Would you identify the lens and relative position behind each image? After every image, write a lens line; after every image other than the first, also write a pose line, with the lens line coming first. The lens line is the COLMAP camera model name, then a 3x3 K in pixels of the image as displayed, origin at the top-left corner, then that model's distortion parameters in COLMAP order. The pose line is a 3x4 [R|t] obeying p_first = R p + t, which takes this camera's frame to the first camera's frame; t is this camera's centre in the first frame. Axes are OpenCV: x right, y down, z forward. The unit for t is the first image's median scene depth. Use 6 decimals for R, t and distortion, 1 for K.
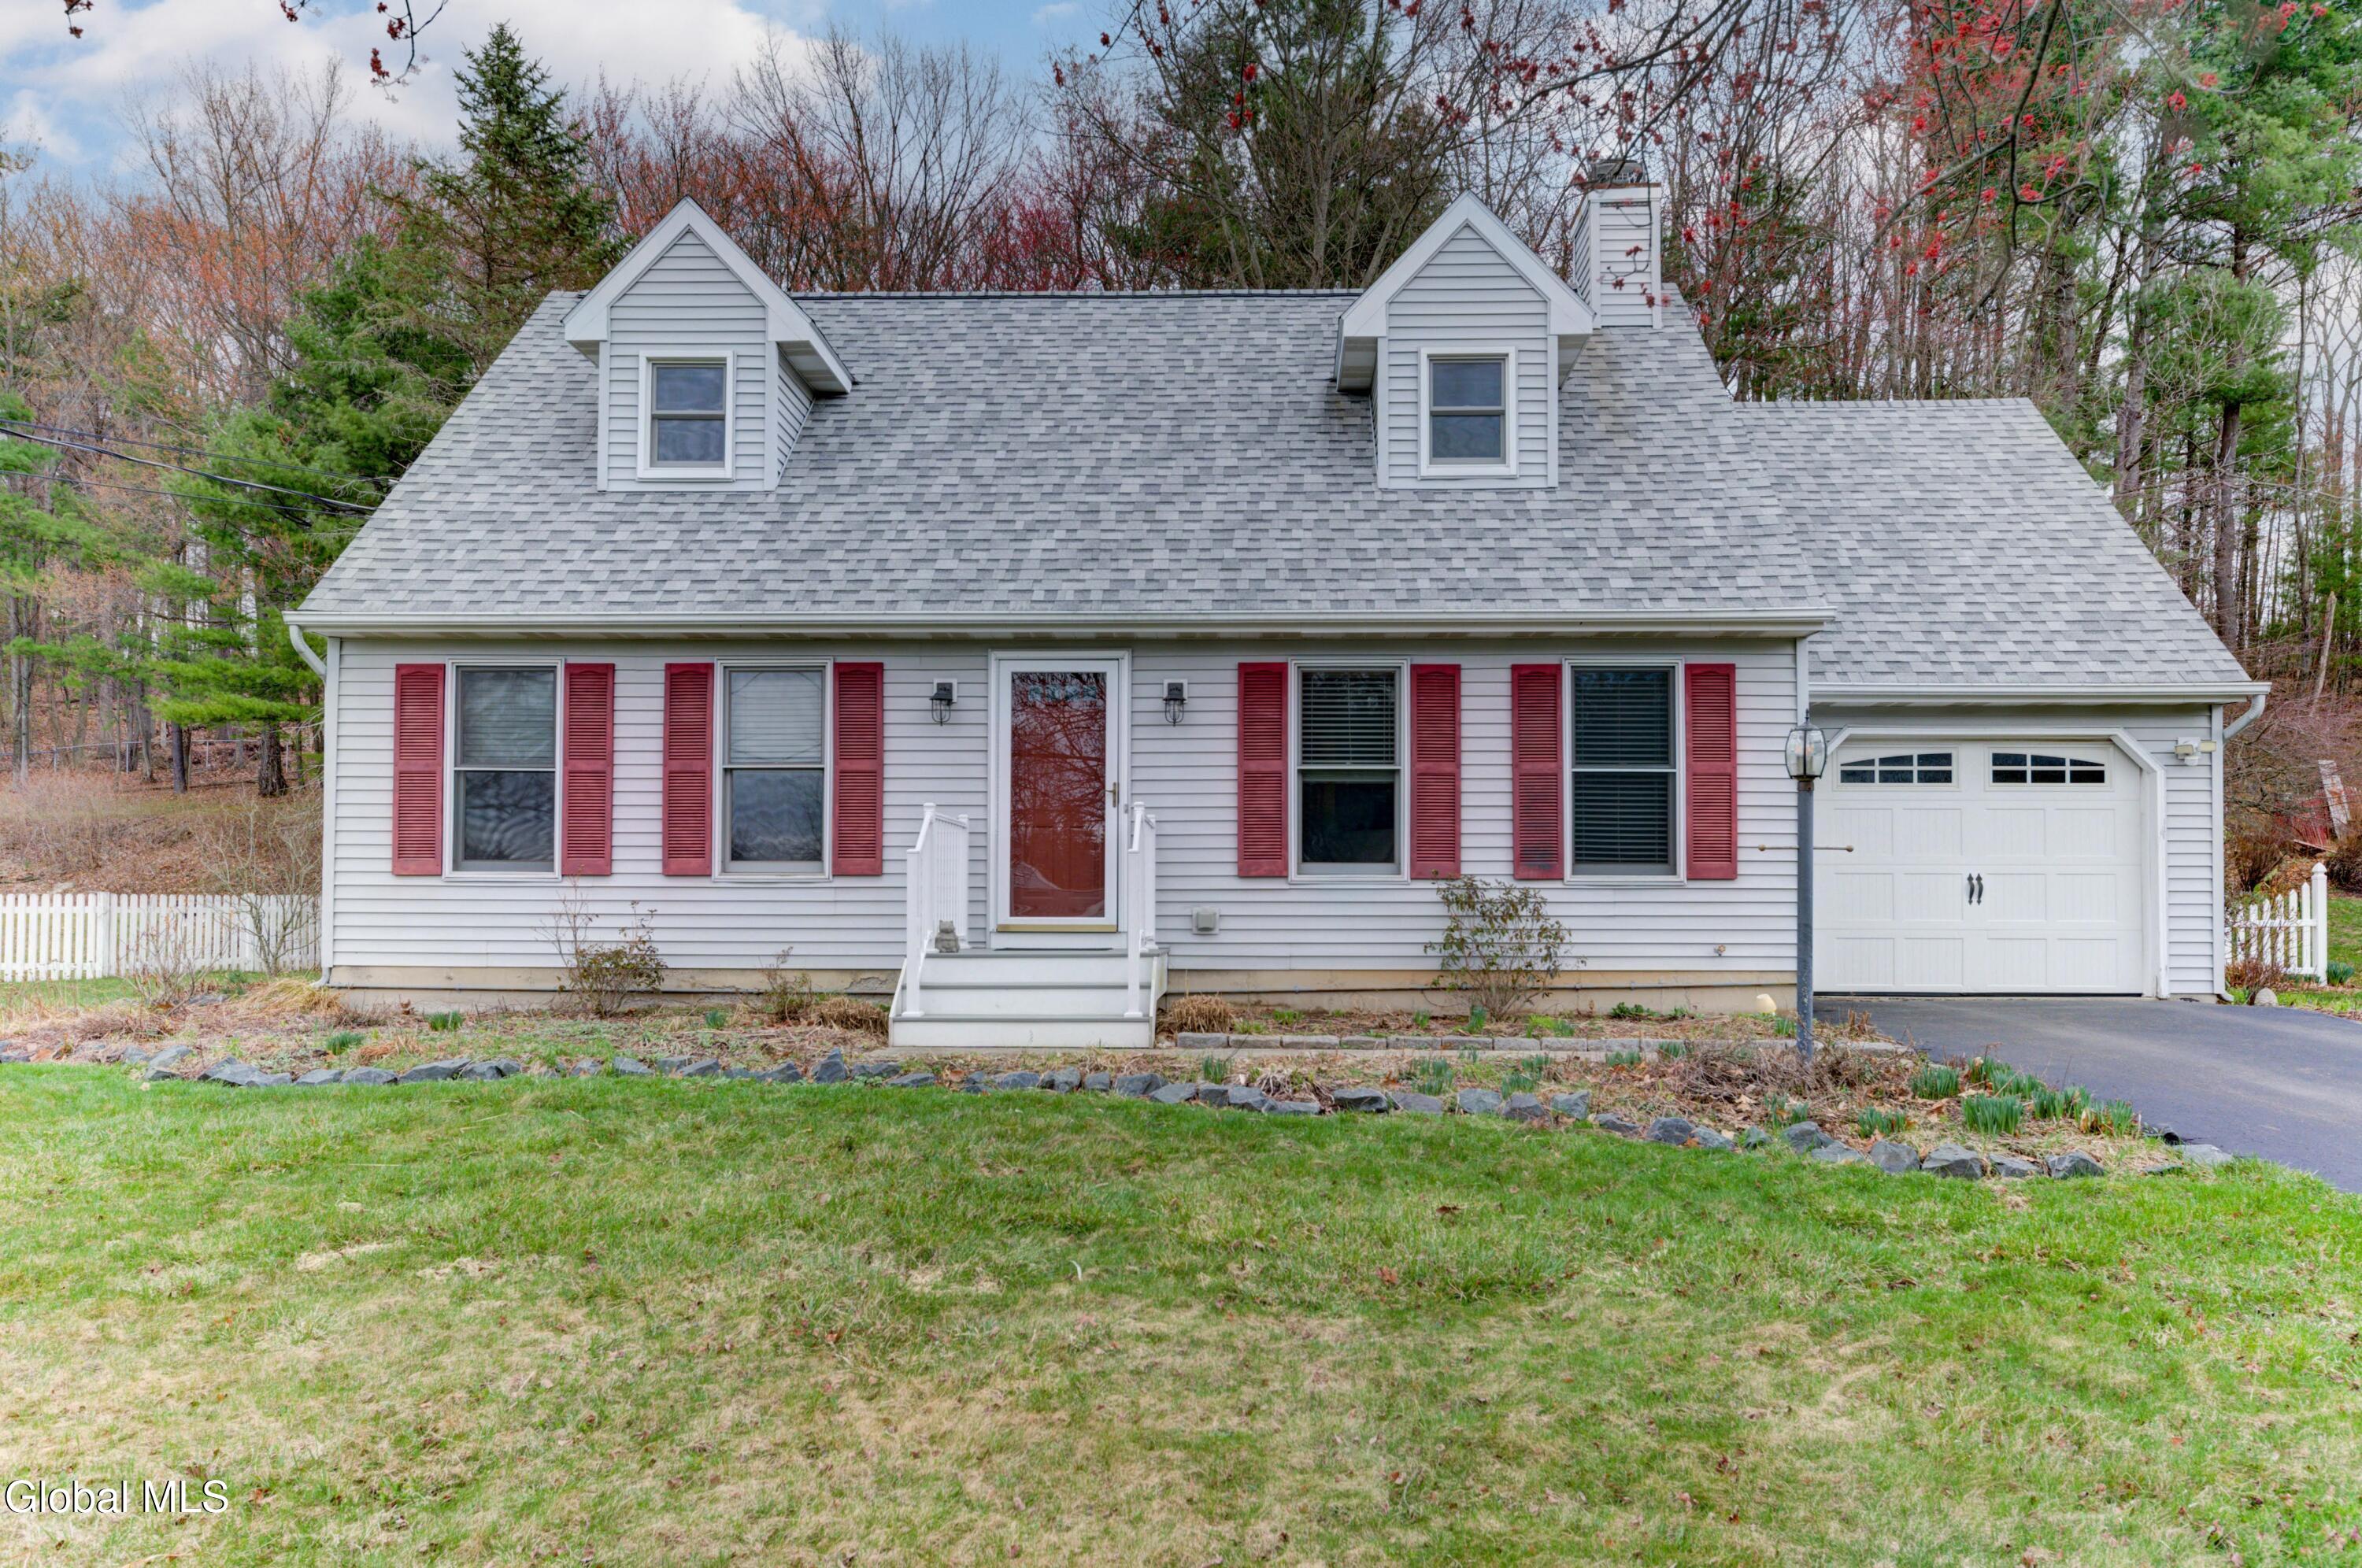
lens RADIAL K [[1625.0, 0, 1179.6], [0, 1625.0, 792.8], [0, 0, 1]] dist [0.001581, -0.000024]
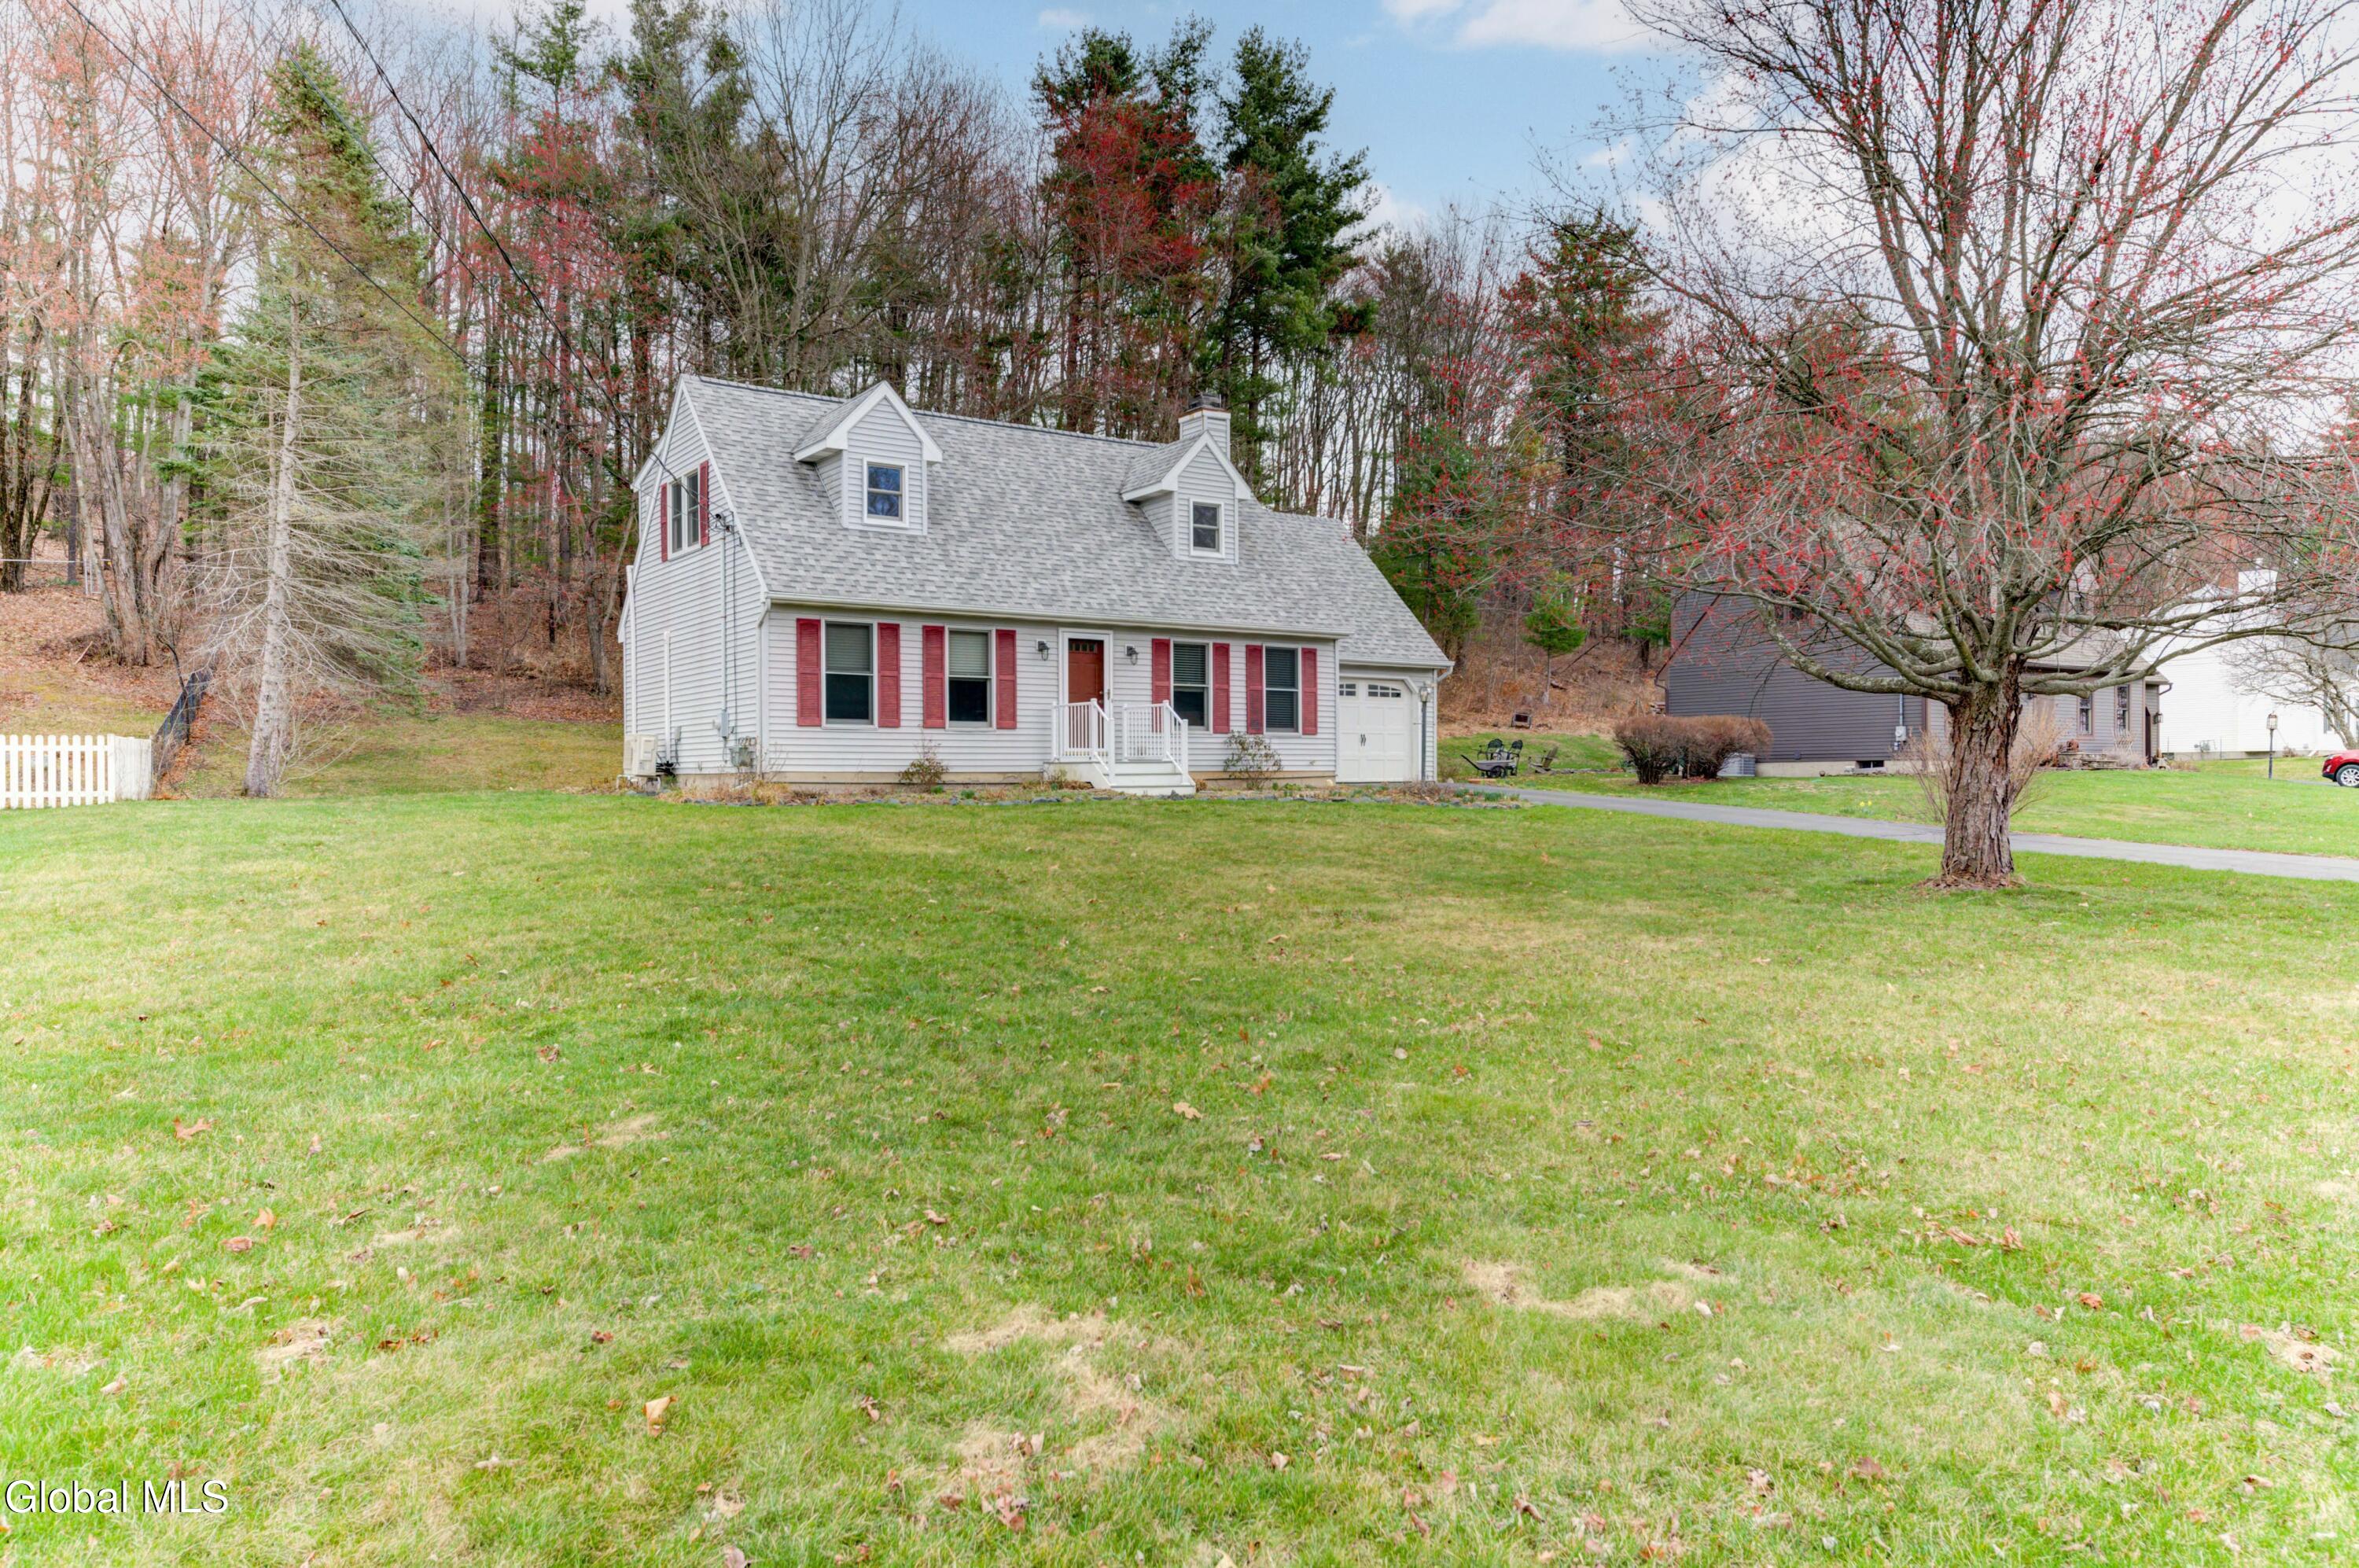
lens RADIAL K [[1623.1, 0, 1181.5], [0, 1623.1, 778.0], [0, 0, 1]] dist [0.001581, -0.000024]
pose [[0.787729, -0.008847, 0.615958, -1.345079], [-0.040875, 0.996943, 0.066594, -0.037096], [-0.614664, -0.077635, 0.784959, -0.849690]]
